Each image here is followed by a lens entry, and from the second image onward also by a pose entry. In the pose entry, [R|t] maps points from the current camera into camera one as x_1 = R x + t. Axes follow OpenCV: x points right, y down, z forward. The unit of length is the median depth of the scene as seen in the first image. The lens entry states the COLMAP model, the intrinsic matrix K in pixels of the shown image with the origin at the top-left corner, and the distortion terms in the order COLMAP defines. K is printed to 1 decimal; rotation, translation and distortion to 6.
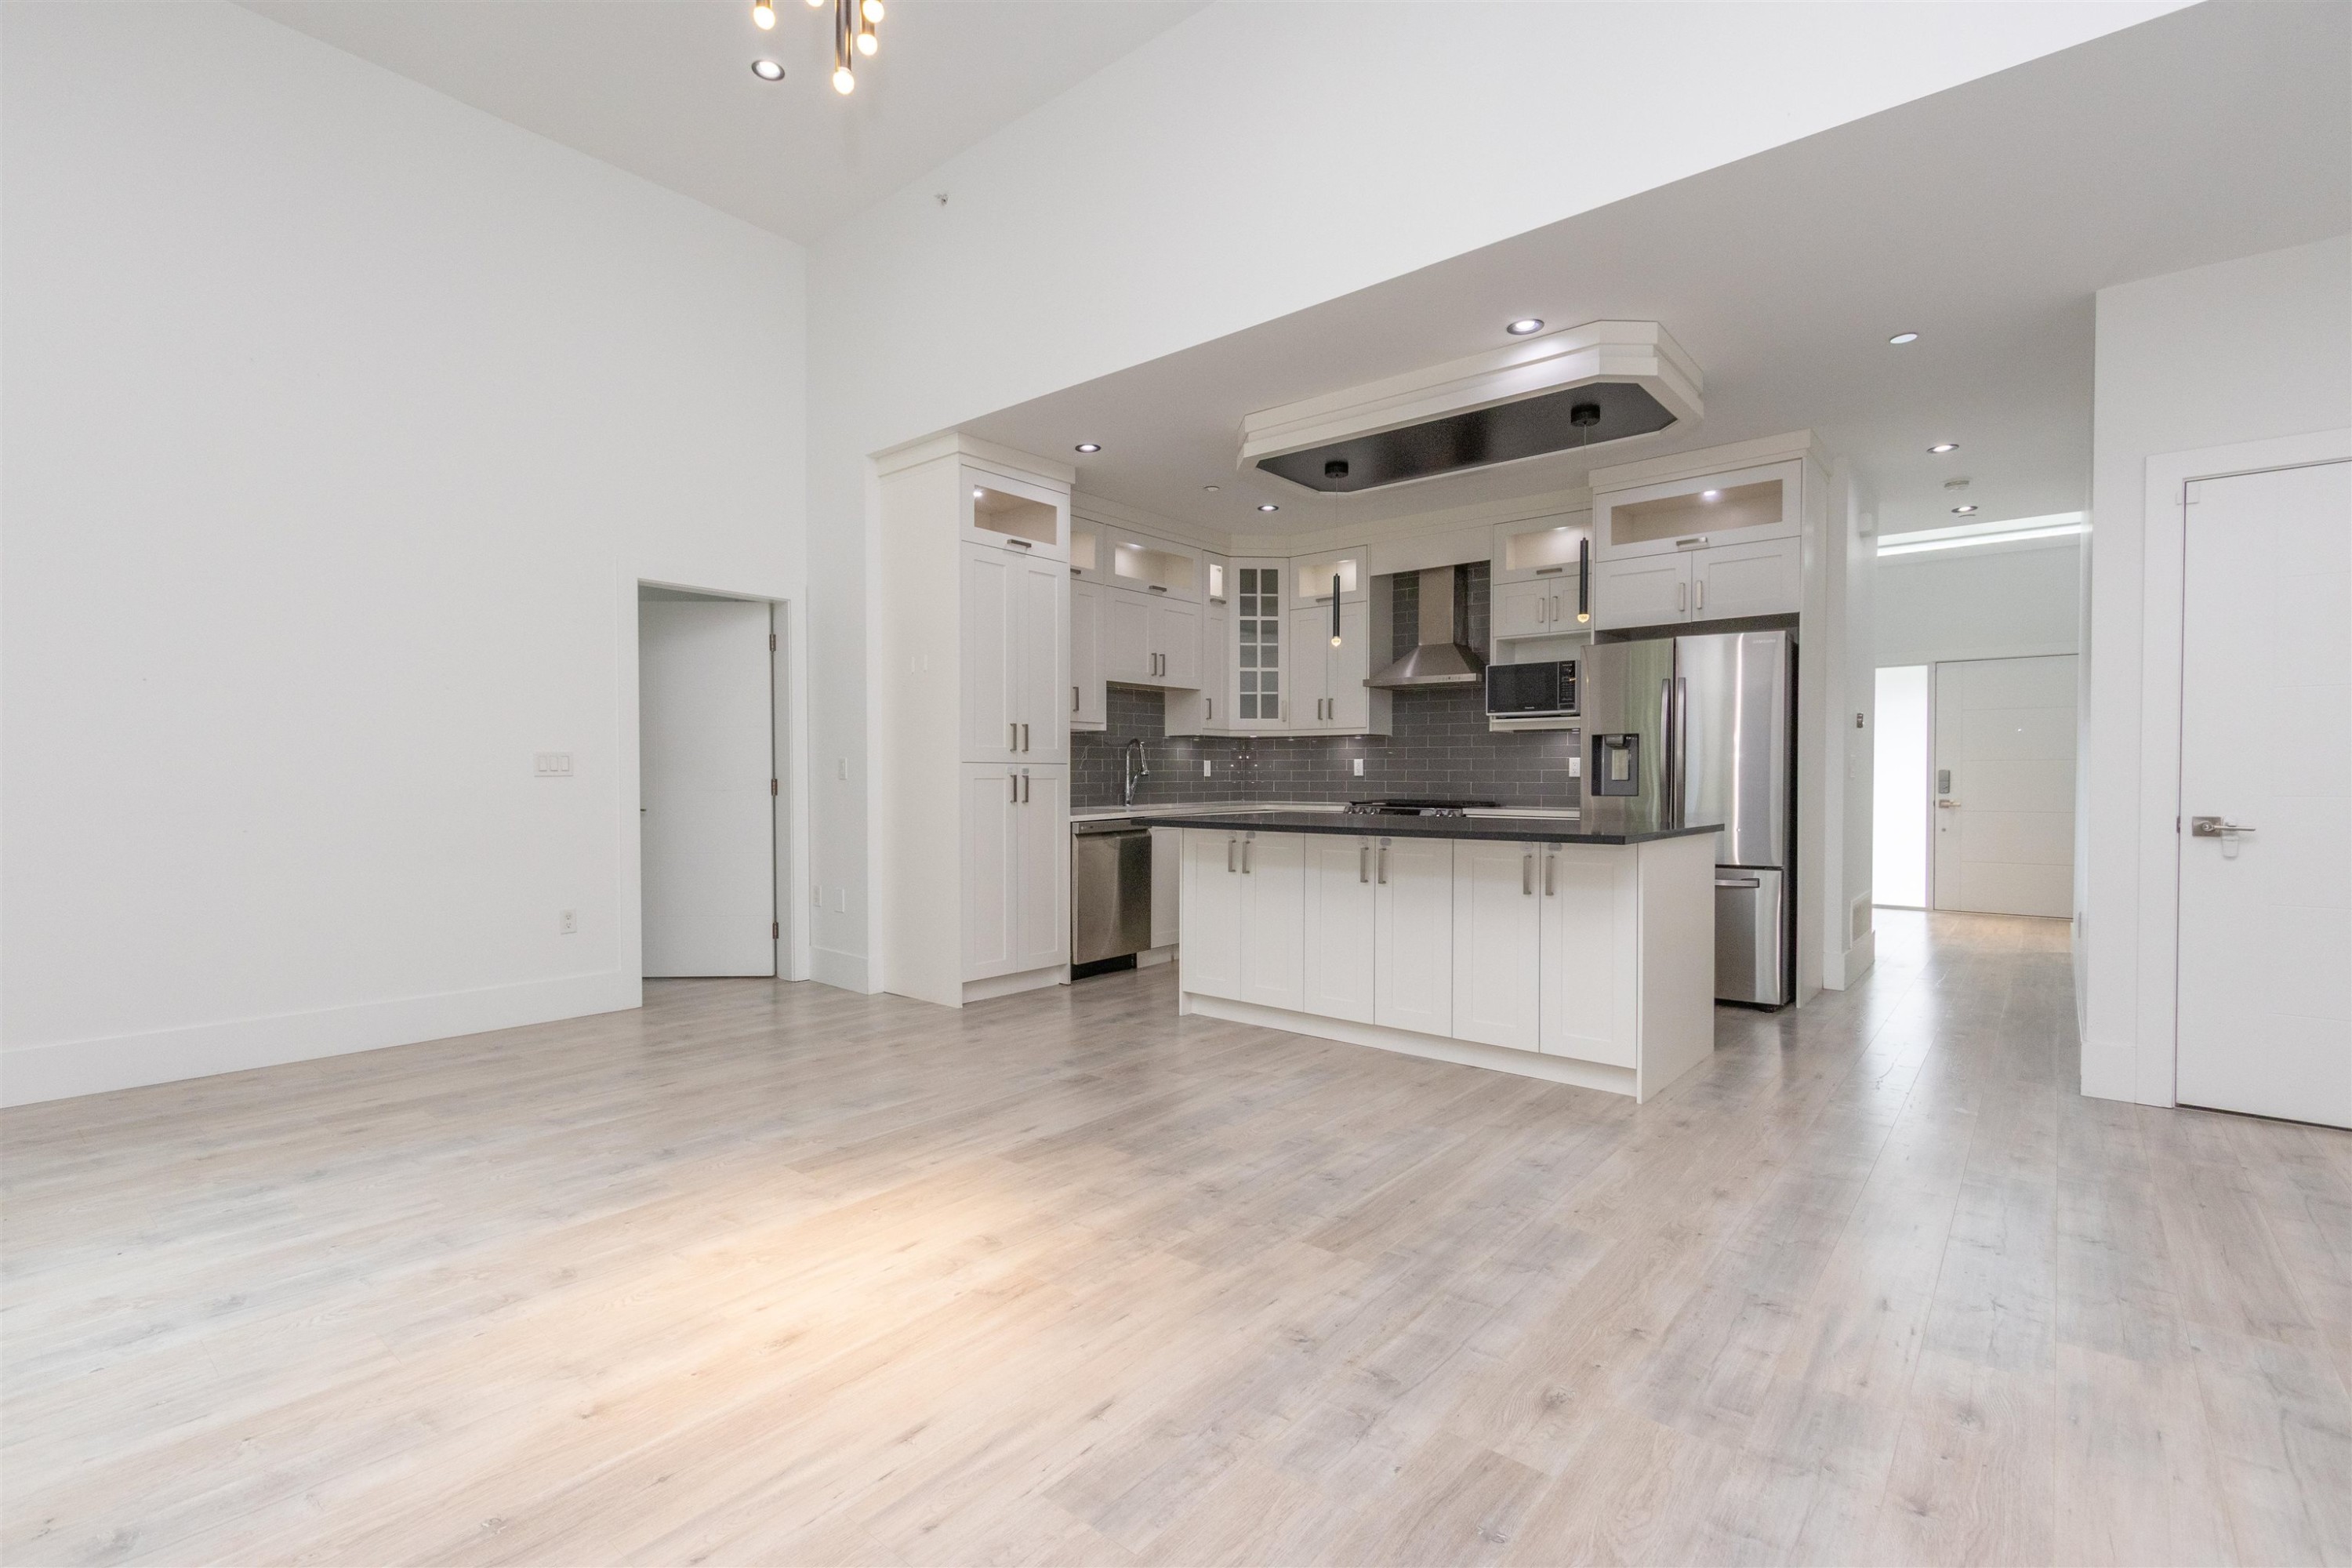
lens RADIAL K [[1069.6, 0, 1150.8], [0, 1069.6, 794.2], [0, 0, 1]] dist [0.007502, -0.002264]
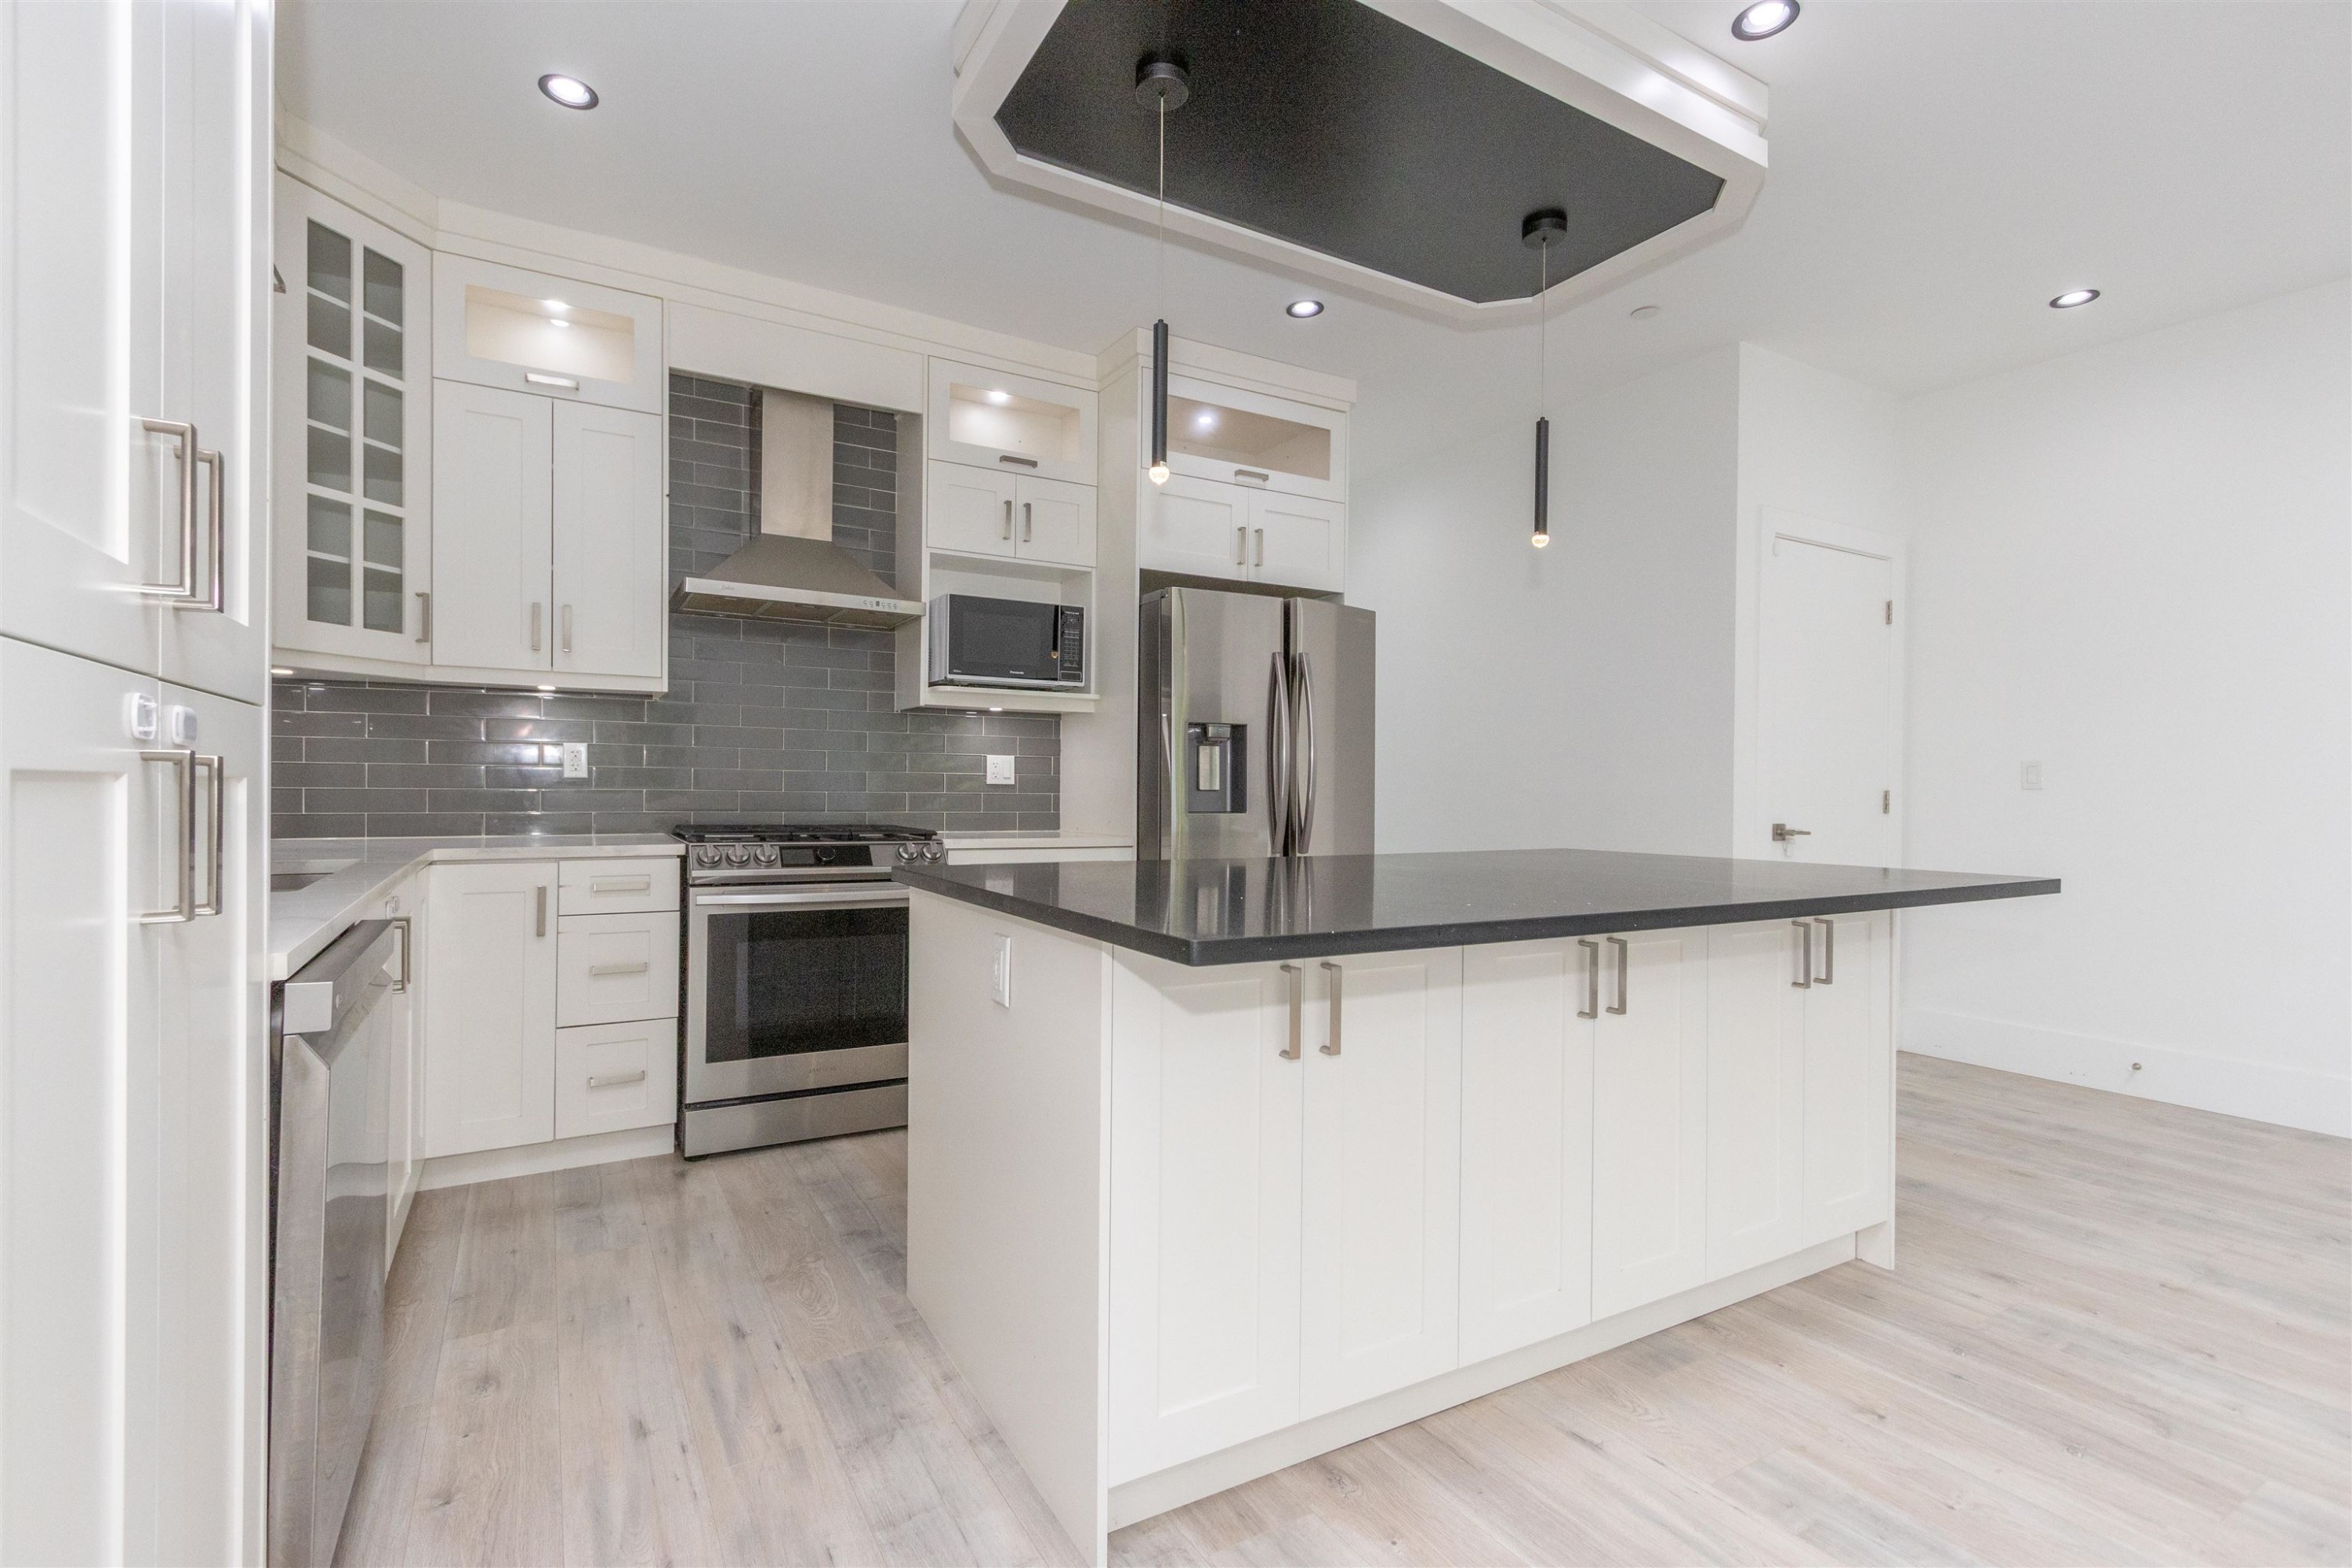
lens RADIAL K [[1069.6, 0, 1157.9], [0, 1069.6, 791.4], [0, 0, 1]] dist [0.007502, -0.002264]
pose [[0.334636, 0.001074, 0.942347, -0.226522], [0.007992, 0.999960, -0.003978, -0.010013], [-0.942314, 0.008862, 0.334614, 0.804212]]
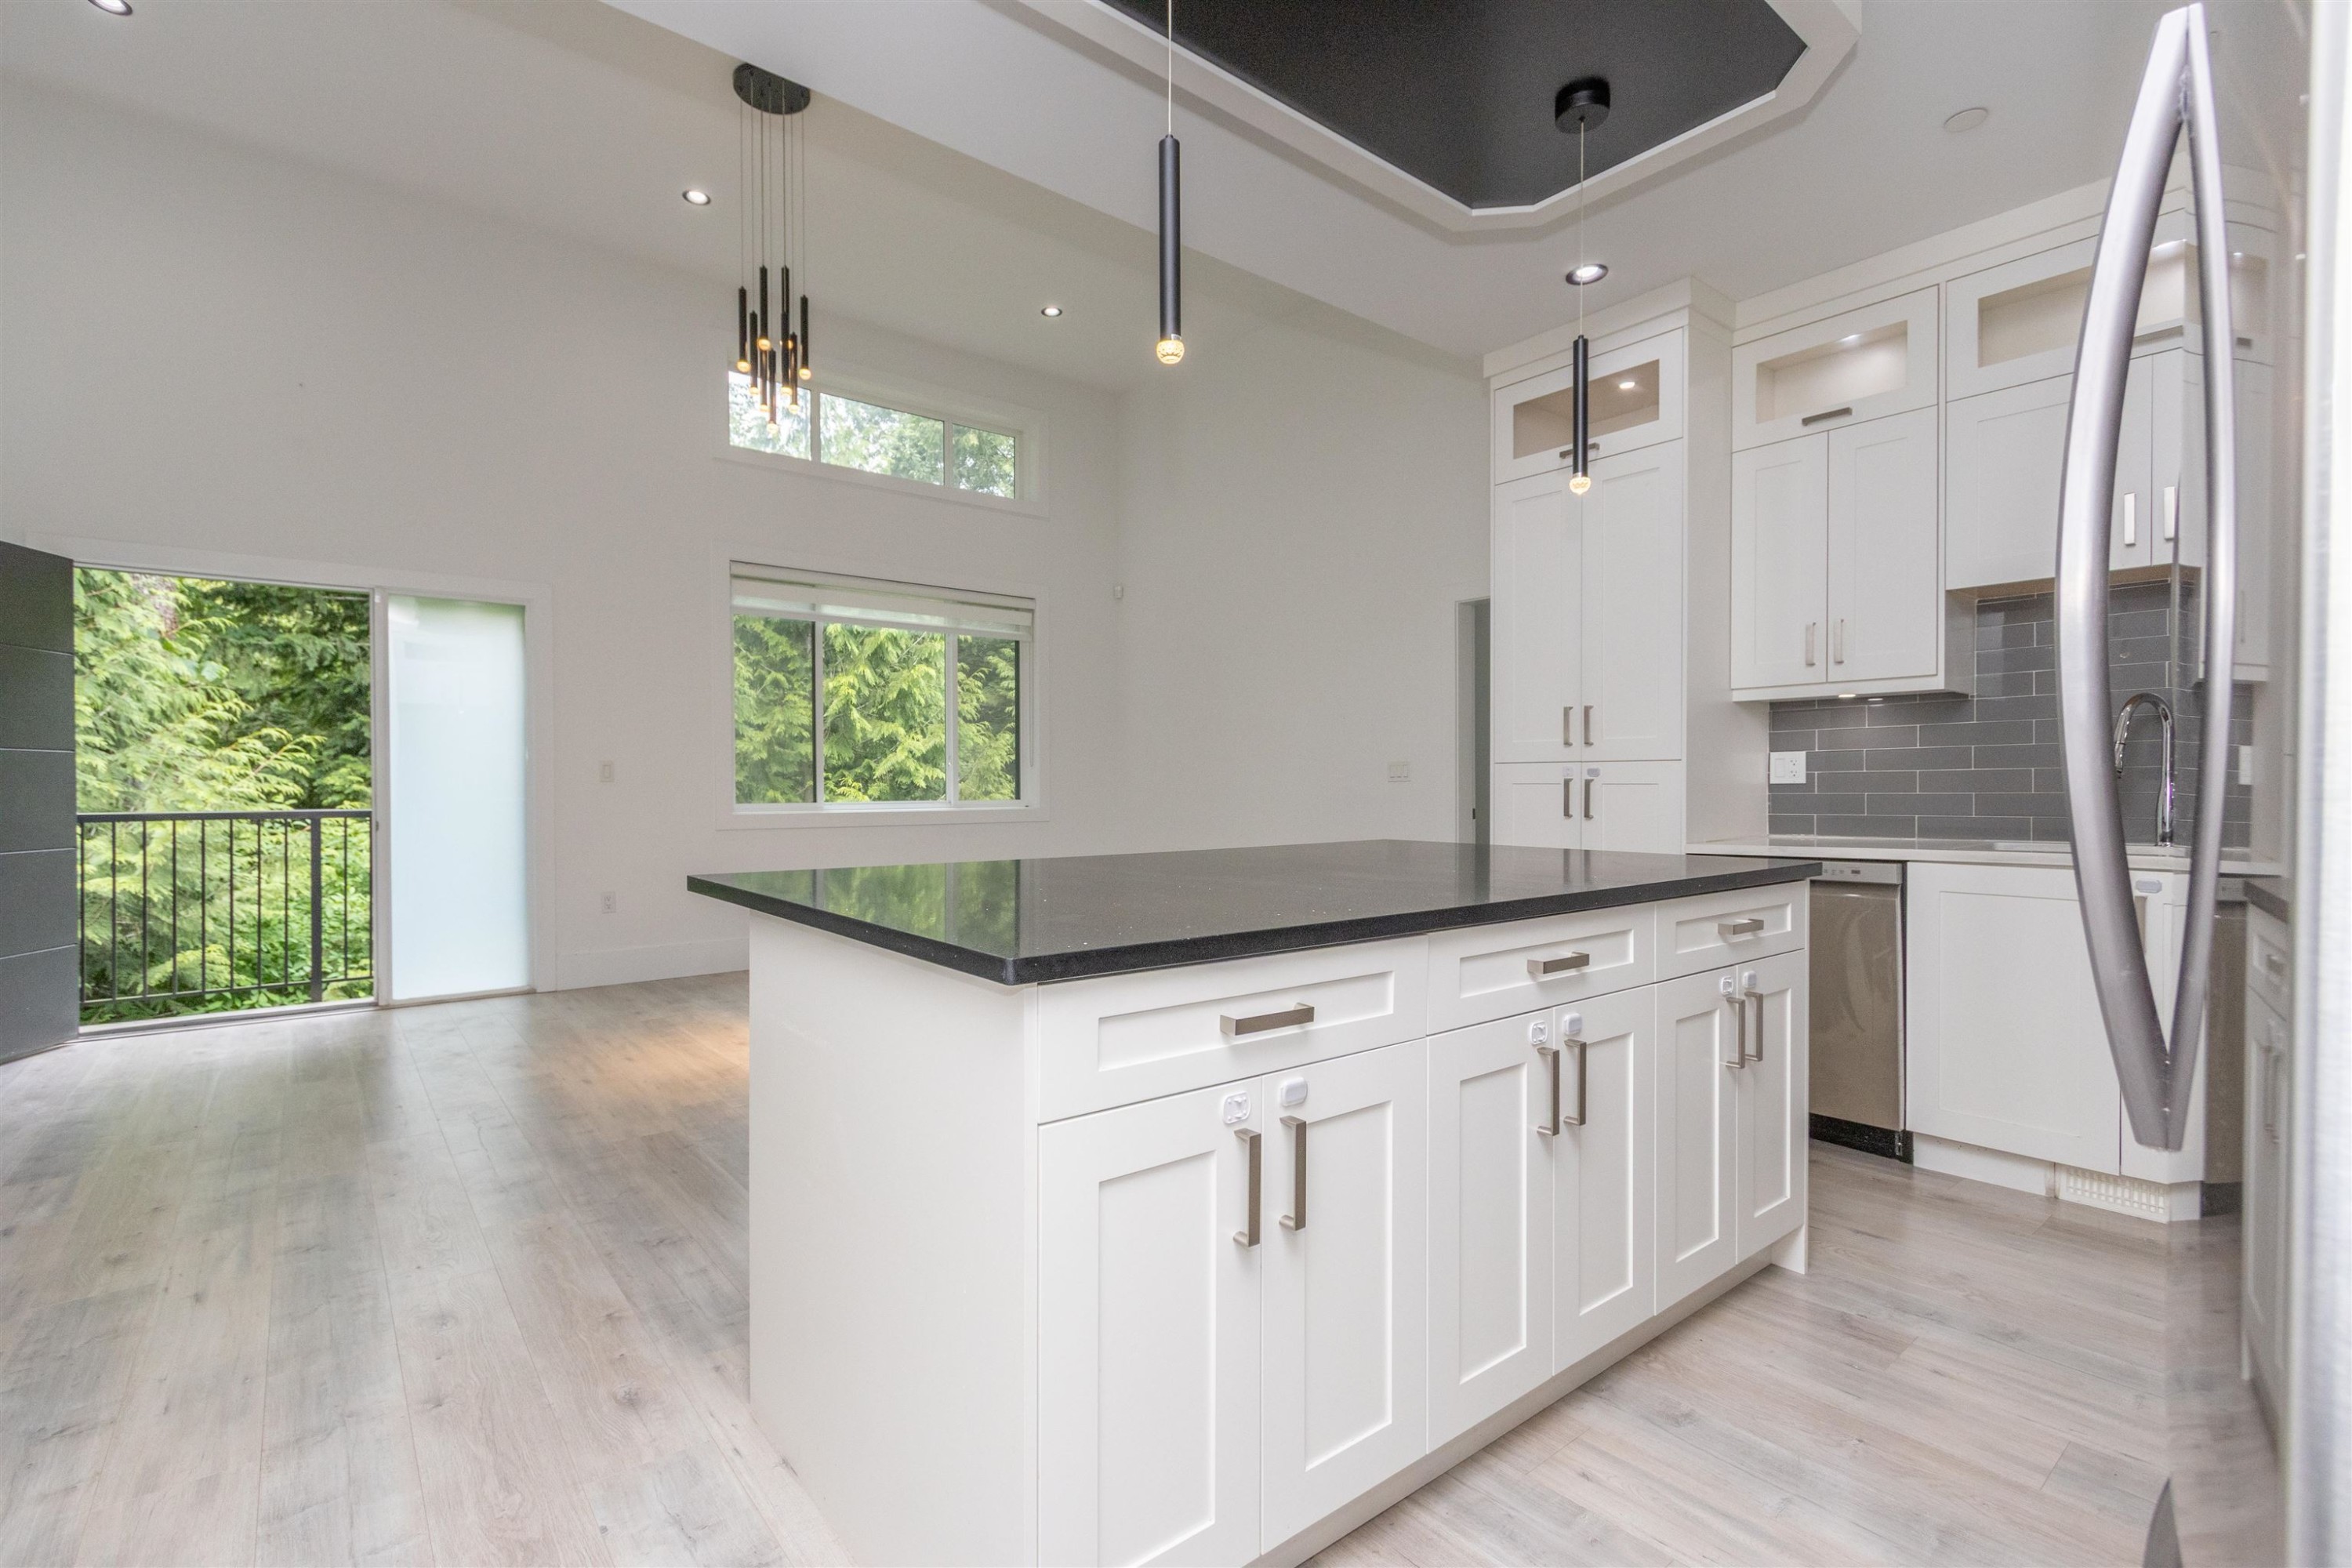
lens RADIAL K [[1069.6, 0, 1158.4], [0, 1069.6, 789.7], [0, 0, 1]] dist [0.007502, -0.002264]
pose [[-0.190787, 0.008934, -0.981591, 0.623398], [-0.014024, 0.999832, 0.011826, -0.014888], [0.981531, 0.016022, -0.190630, 0.861353]]
